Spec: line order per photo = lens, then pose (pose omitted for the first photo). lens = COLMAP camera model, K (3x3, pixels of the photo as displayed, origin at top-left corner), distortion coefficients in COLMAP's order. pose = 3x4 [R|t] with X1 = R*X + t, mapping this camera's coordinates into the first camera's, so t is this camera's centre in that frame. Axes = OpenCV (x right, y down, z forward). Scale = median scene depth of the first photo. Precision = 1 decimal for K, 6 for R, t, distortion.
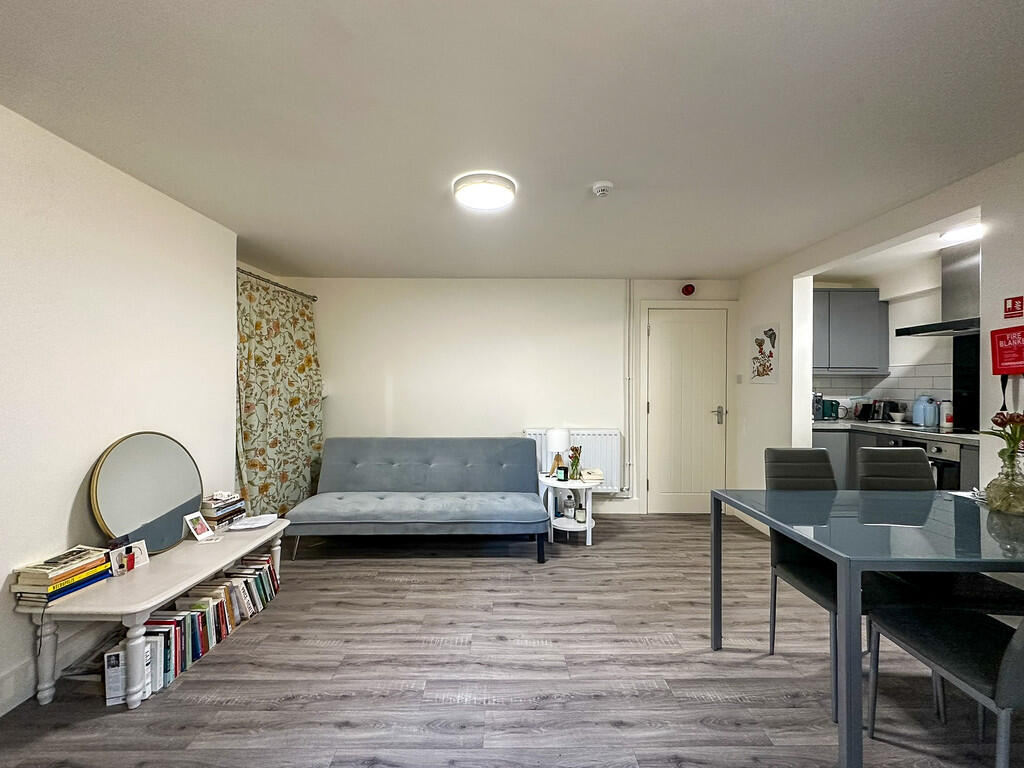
lens RADIAL K [[421.1, 0, 513.0], [0, 421.1, 385.2], [0, 0, 1]] dist [0.001120, 0.000309]
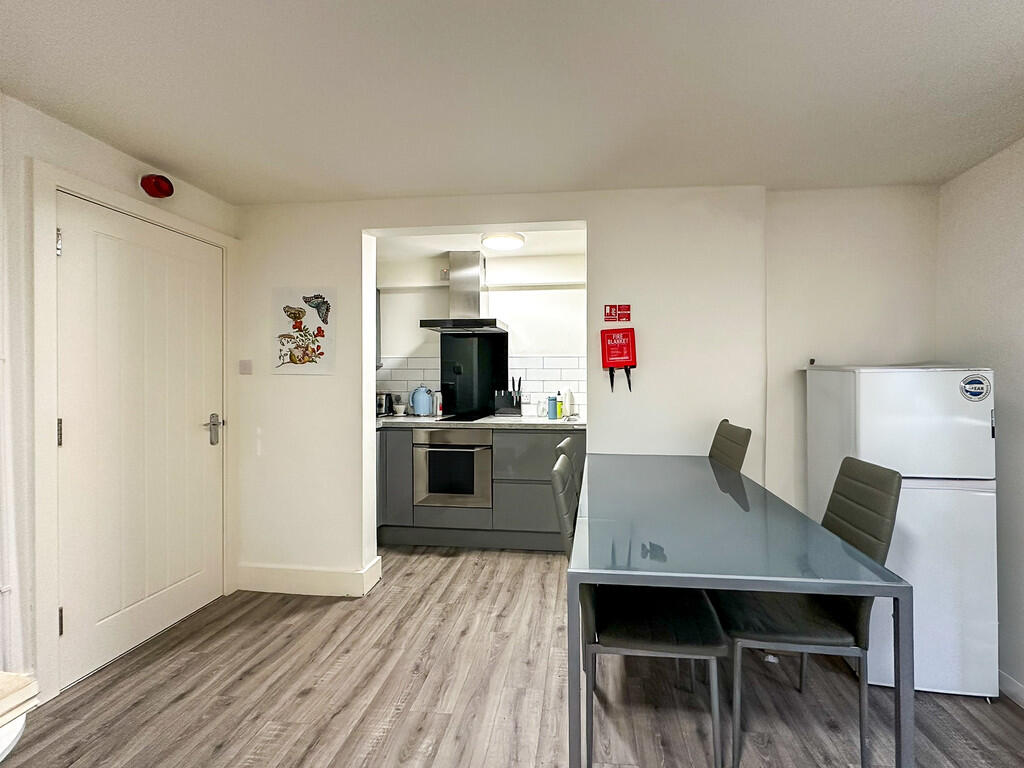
lens RADIAL K [[421.1, 0, 512.2], [0, 421.1, 381.5], [0, 0, 1]] dist [0.001120, 0.000309]
pose [[0.120213, -0.008816, 0.992709, -0.035650], [0.002256, 0.999960, 0.008607, 0.002128], [-0.992746, 0.001205, 0.120228, 0.601350]]
